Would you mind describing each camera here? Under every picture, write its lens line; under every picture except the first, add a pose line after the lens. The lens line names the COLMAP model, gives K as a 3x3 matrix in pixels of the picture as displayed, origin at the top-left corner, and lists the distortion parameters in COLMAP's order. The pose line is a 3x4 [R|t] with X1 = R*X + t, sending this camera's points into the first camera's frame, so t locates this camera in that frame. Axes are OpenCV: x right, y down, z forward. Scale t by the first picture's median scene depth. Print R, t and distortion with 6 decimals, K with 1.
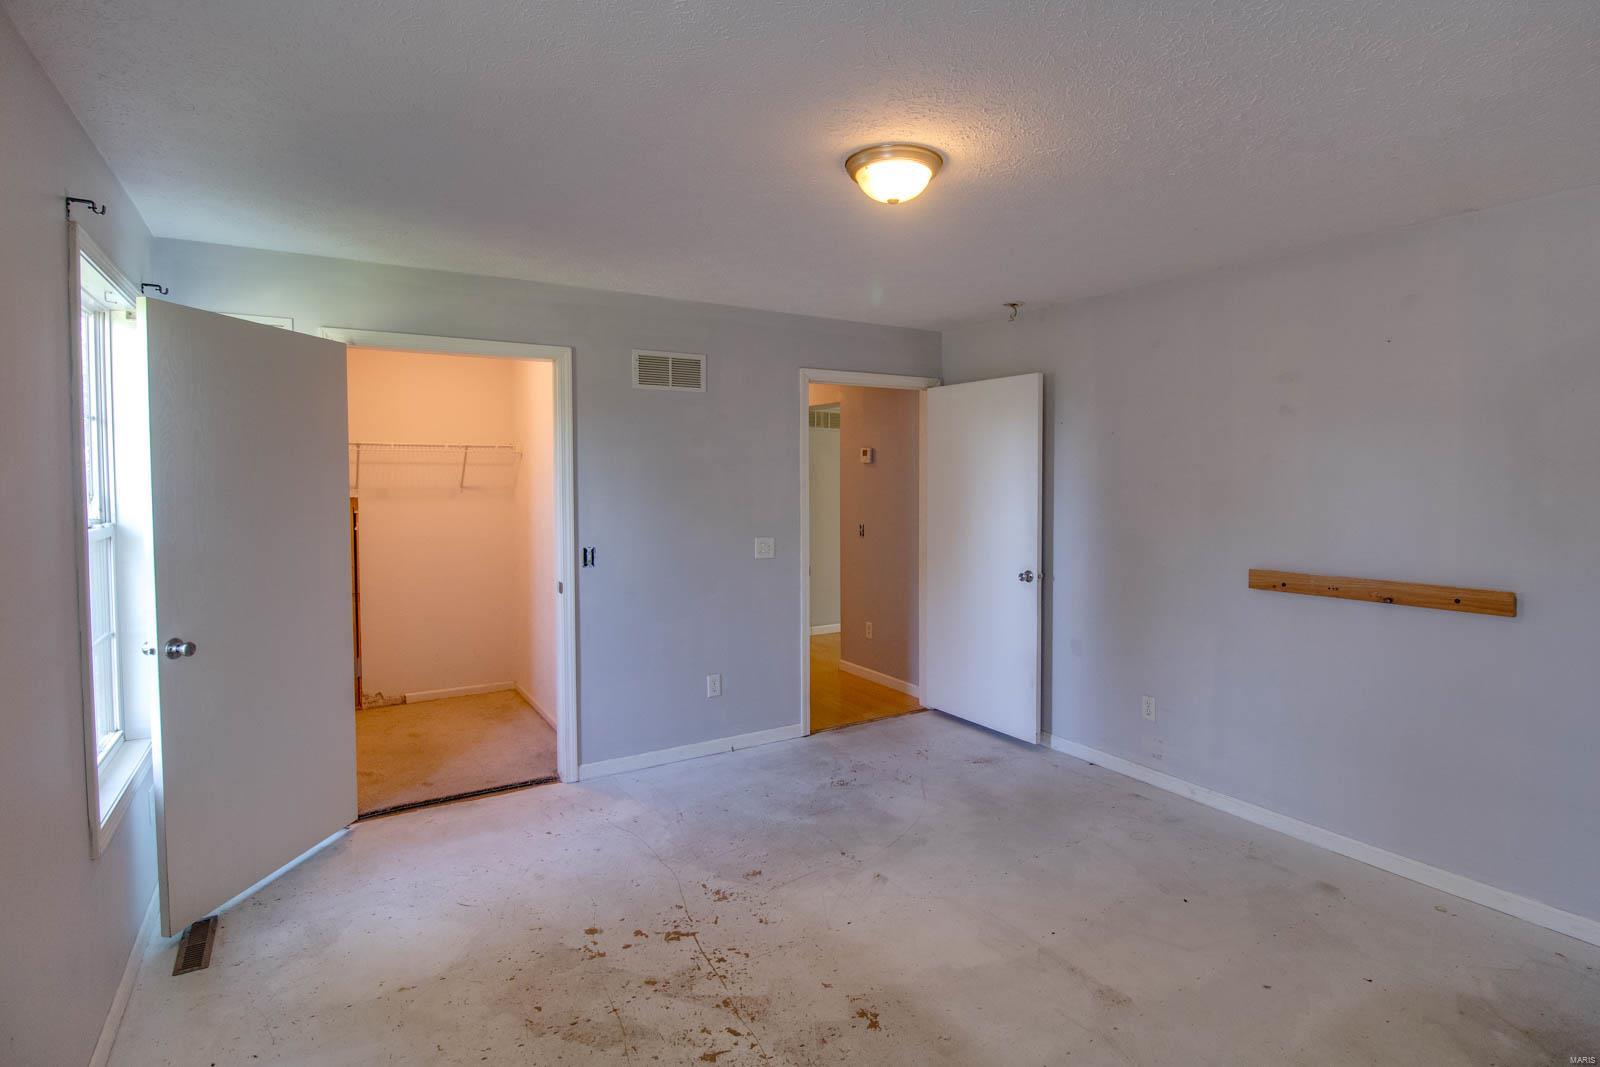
lens RADIAL K [[766.1, 0, 776.9], [0, 766.1, 498.4], [0, 0, 1]] dist [-0.003175, -0.000641]
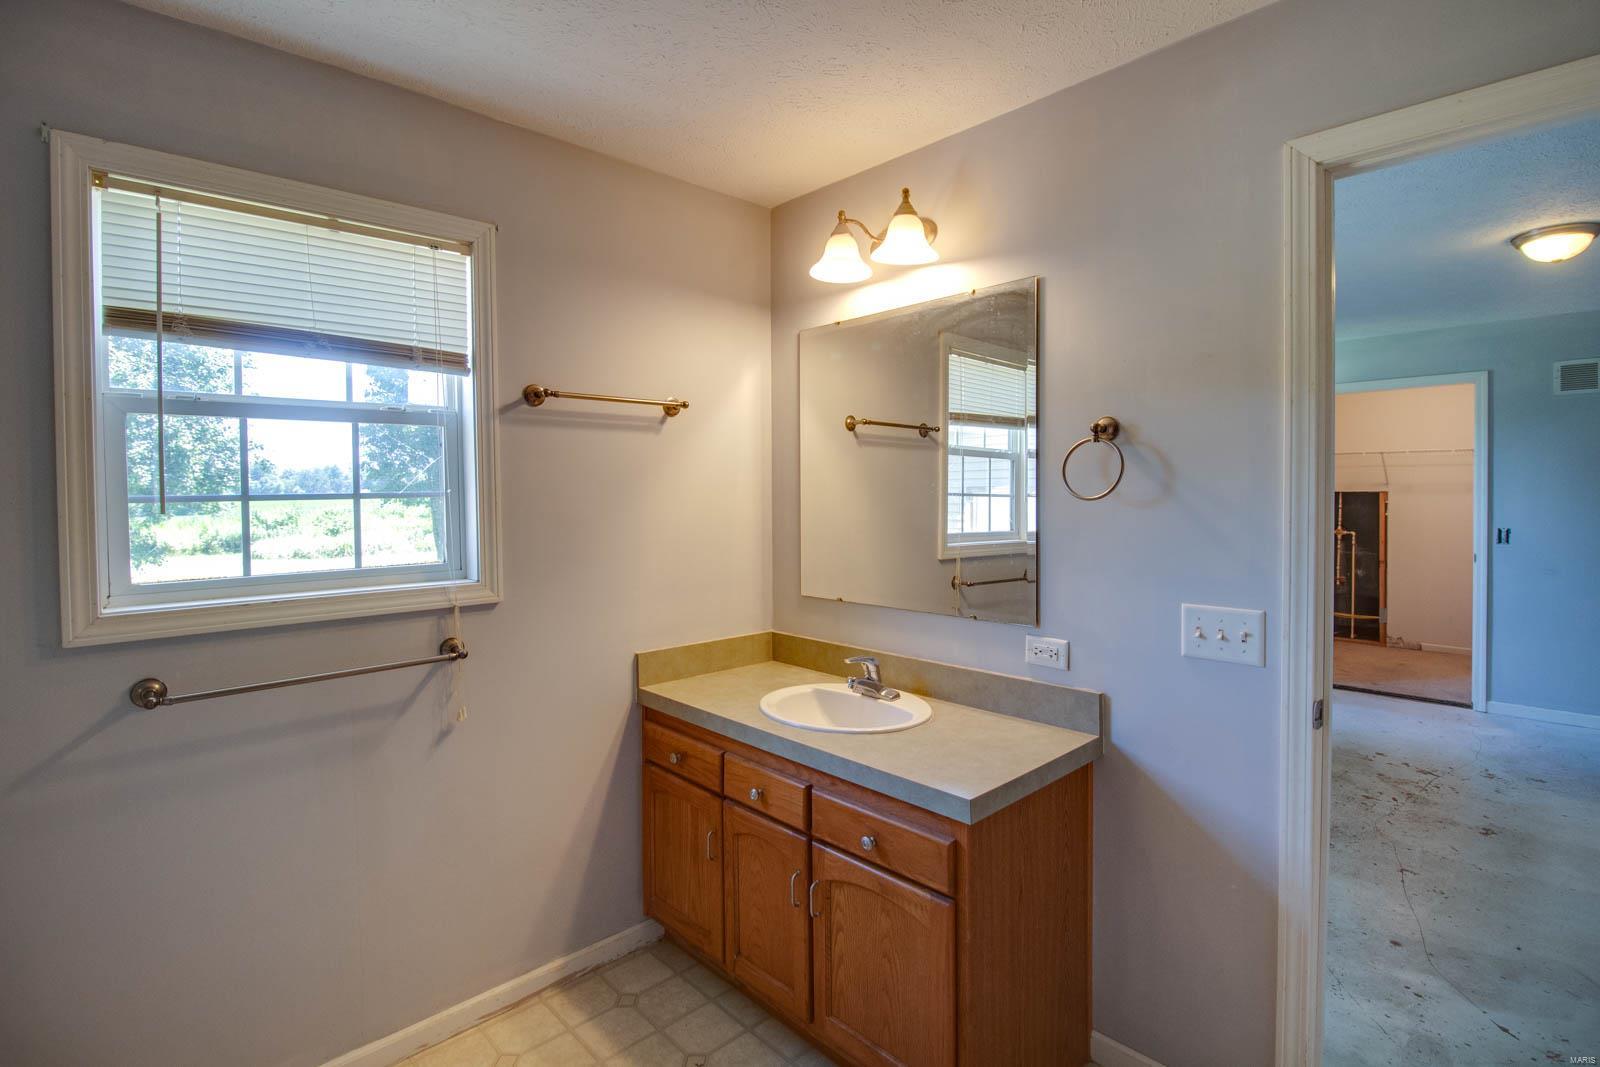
lens RADIAL K [[766.1, 0, 776.9], [0, 766.1, 498.4], [0, 0, 1]] dist [-0.003175, -0.000641]
pose [[0.141306, 0.011419, -0.989900, 0.817908], [-0.023901, 0.999681, 0.008120, 0.033613], [0.989677, 0.022512, 0.141534, -0.345402]]
